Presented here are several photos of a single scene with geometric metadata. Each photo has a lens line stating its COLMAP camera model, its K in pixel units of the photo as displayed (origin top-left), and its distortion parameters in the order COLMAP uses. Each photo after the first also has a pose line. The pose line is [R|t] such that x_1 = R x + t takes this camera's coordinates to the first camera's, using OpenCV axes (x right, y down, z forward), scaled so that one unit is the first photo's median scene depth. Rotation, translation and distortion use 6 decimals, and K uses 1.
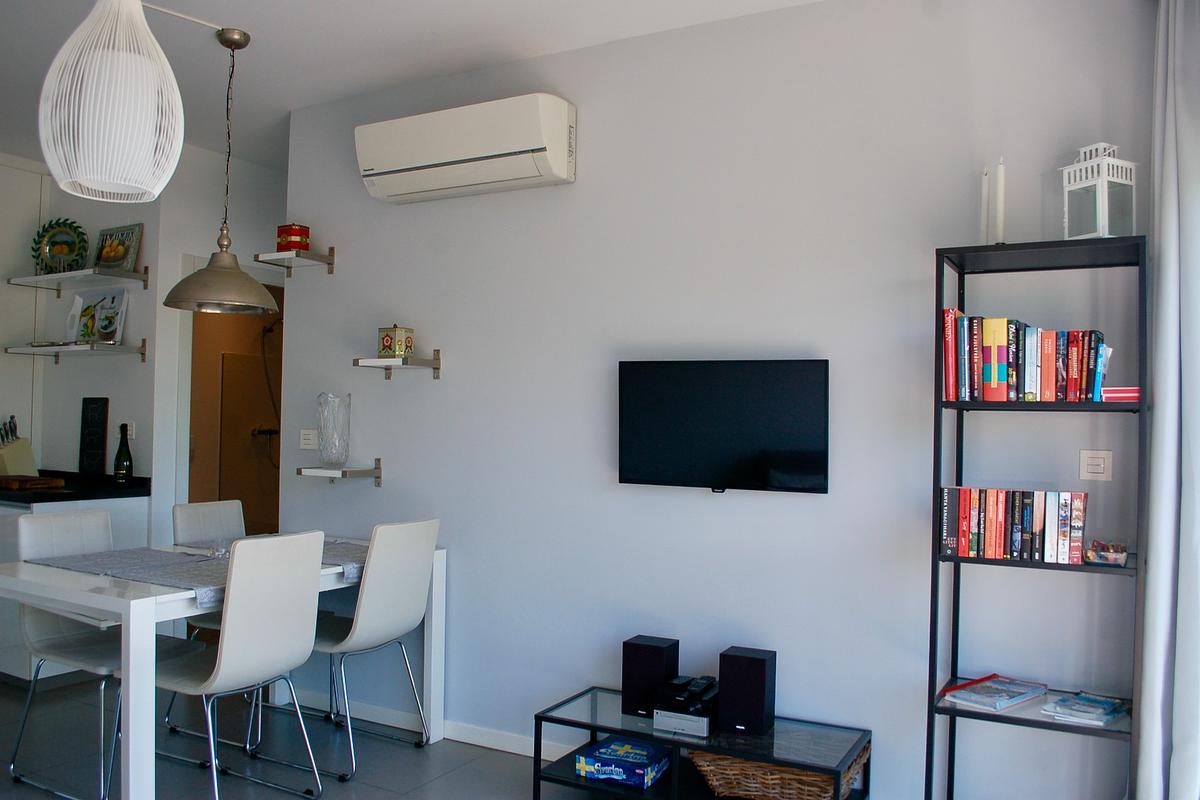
lens RADIAL K [[944.4, 0, 596.0], [0, 944.4, 403.7], [0, 0, 1]] dist [-0.084848, 0.011039]
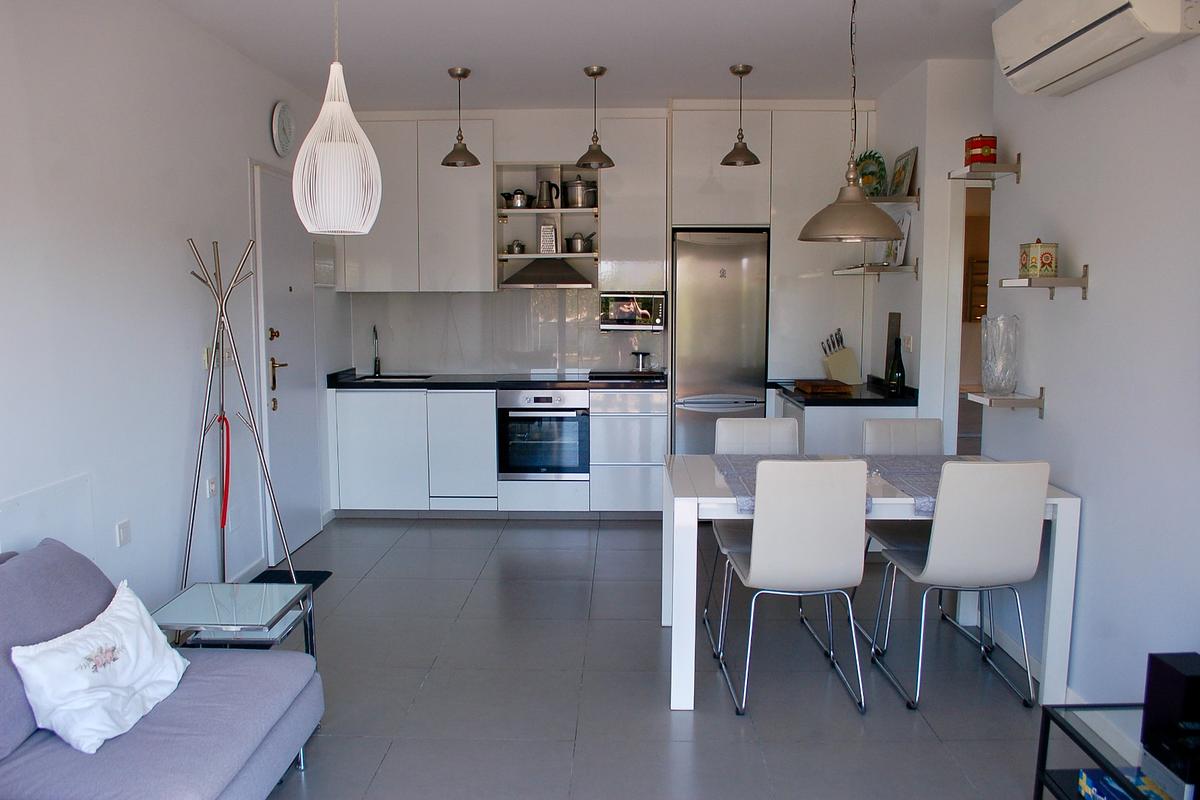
lens RADIAL K [[944.4, 0, 596.0], [0, 944.4, 403.7], [0, 0, 1]] dist [-0.084848, 0.011039]
pose [[0.452410, 0.080641, -0.888157, 0.310114], [0.027621, 0.994159, 0.104335, -0.026286], [0.891382, -0.071734, 0.447540, 0.185534]]
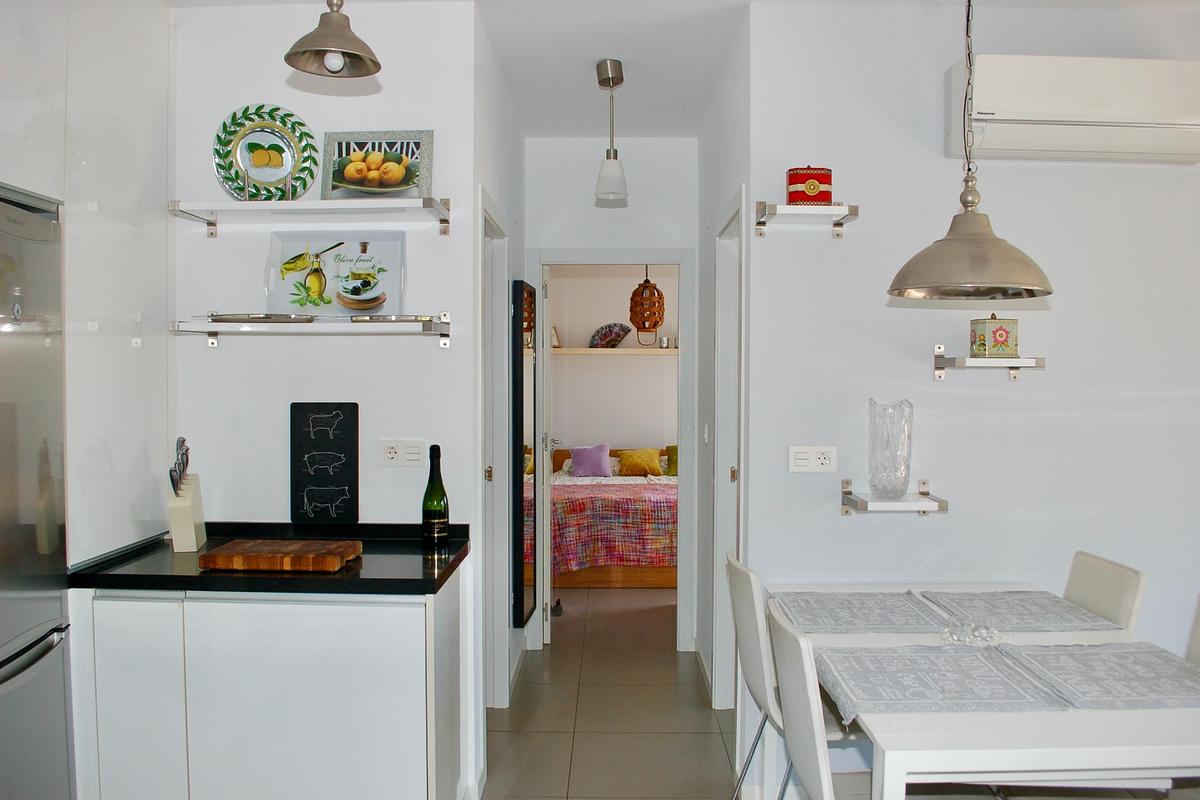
lens RADIAL K [[944.4, 0, 596.0], [0, 944.4, 403.7], [0, 0, 1]] dist [-0.084848, 0.011039]
pose [[0.883279, -0.030376, 0.467862, -0.713672], [0.002831, 0.998226, 0.059465, -0.045358], [-0.468839, -0.051200, 0.881799, 0.370164]]
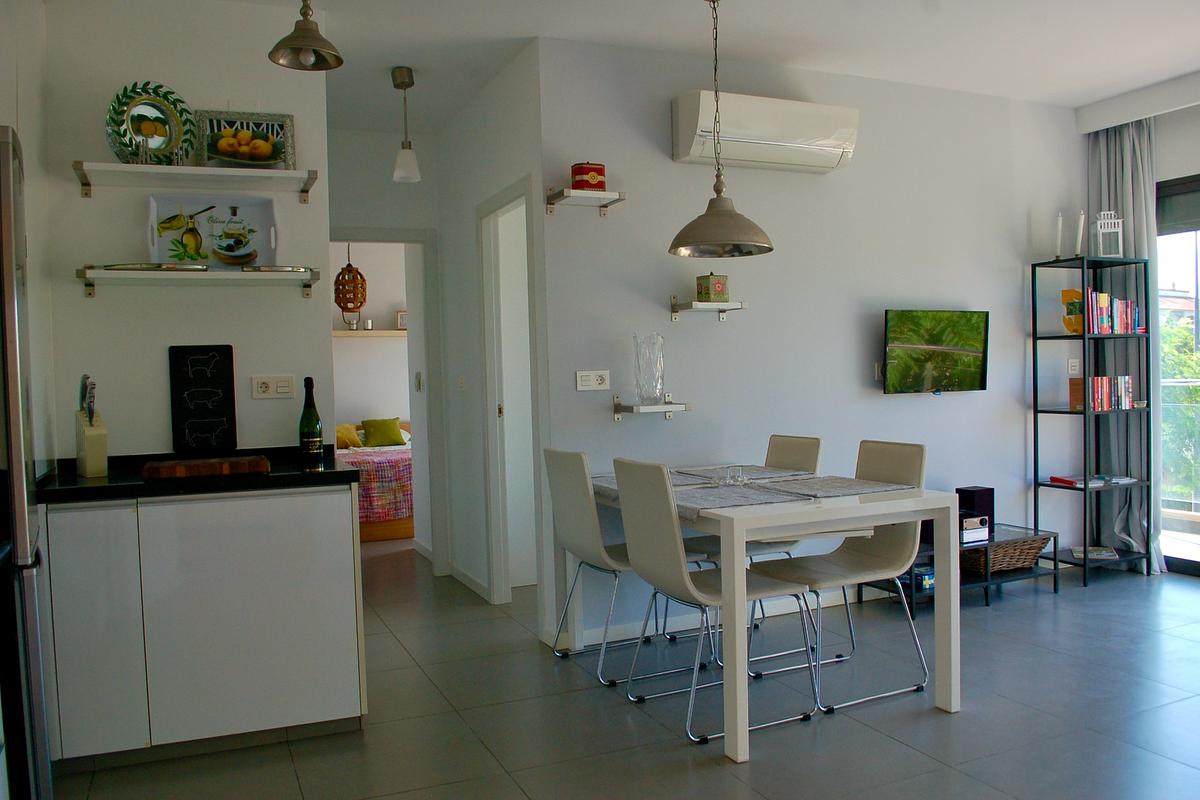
lens RADIAL K [[944.4, 0, 596.0], [0, 944.4, 403.7], [0, 0, 1]] dist [-0.084848, 0.011039]
pose [[0.614265, -0.060861, 0.786749, -0.974320], [0.021705, 0.997947, 0.060253, 0.001967], [-0.788801, -0.019935, 0.614325, 0.329199]]
